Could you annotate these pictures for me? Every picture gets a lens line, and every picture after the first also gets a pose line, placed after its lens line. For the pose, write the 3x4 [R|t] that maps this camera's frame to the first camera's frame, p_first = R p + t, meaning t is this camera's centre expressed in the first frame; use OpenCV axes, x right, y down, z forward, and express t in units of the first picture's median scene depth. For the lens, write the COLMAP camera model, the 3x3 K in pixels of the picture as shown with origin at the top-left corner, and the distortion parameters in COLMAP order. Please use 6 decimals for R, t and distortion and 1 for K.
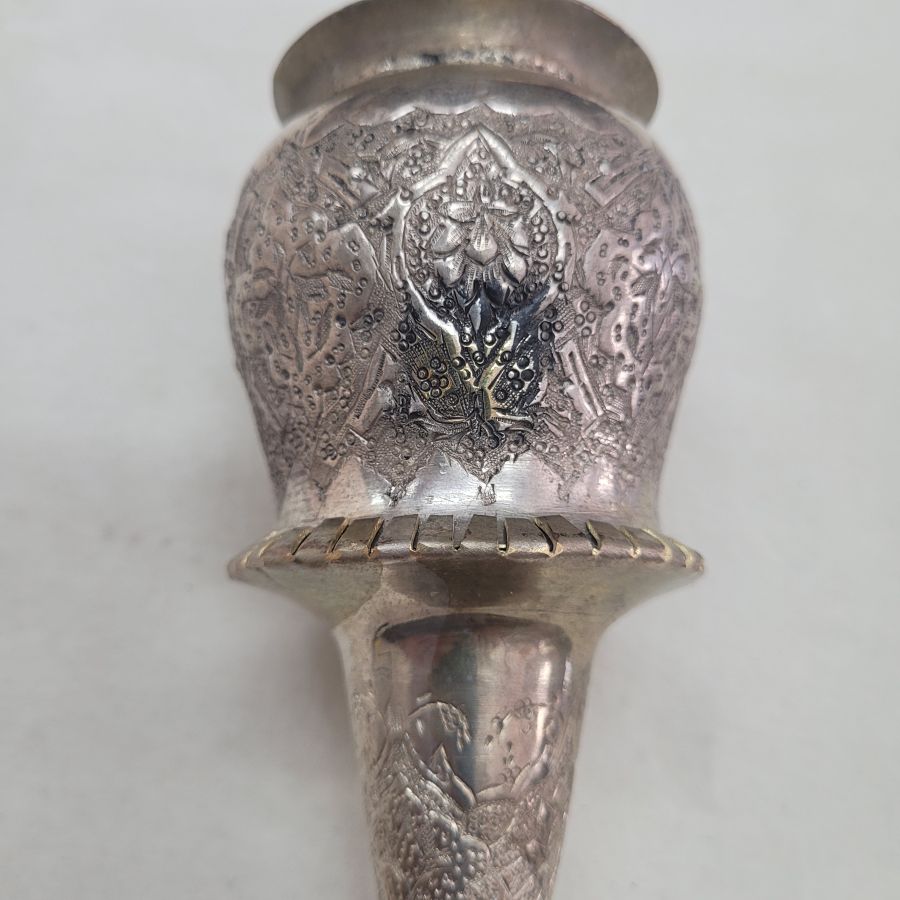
lens RADIAL K [[942.1, 0, 450.0], [0, 942.1, 450.0], [0, 0, 1]] dist [-0.086367, -0.006054]
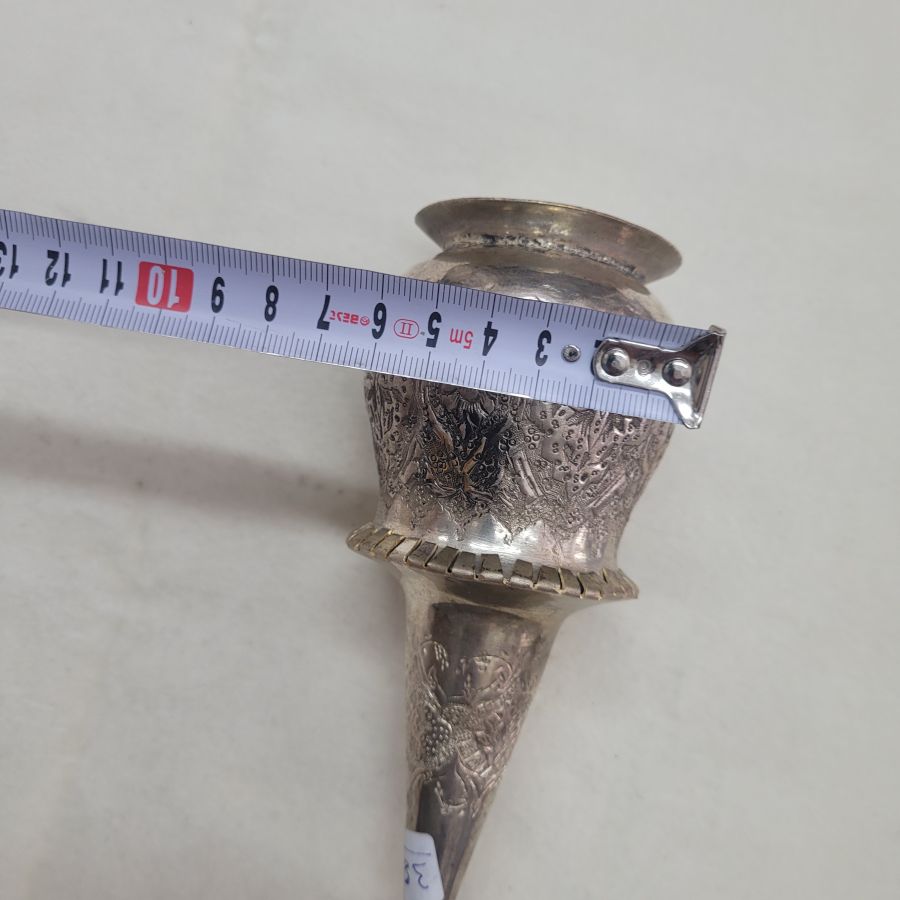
lens RADIAL K [[942.1, 0, 450.0], [0, 942.1, 450.0], [0, 0, 1]] dist [-0.086367, -0.006054]
pose [[0.908250, 0.152159, -0.389782, 0.654580], [-0.089409, 0.980597, 0.174458, -0.392545], [0.408764, -0.123602, 0.904231, -0.526507]]
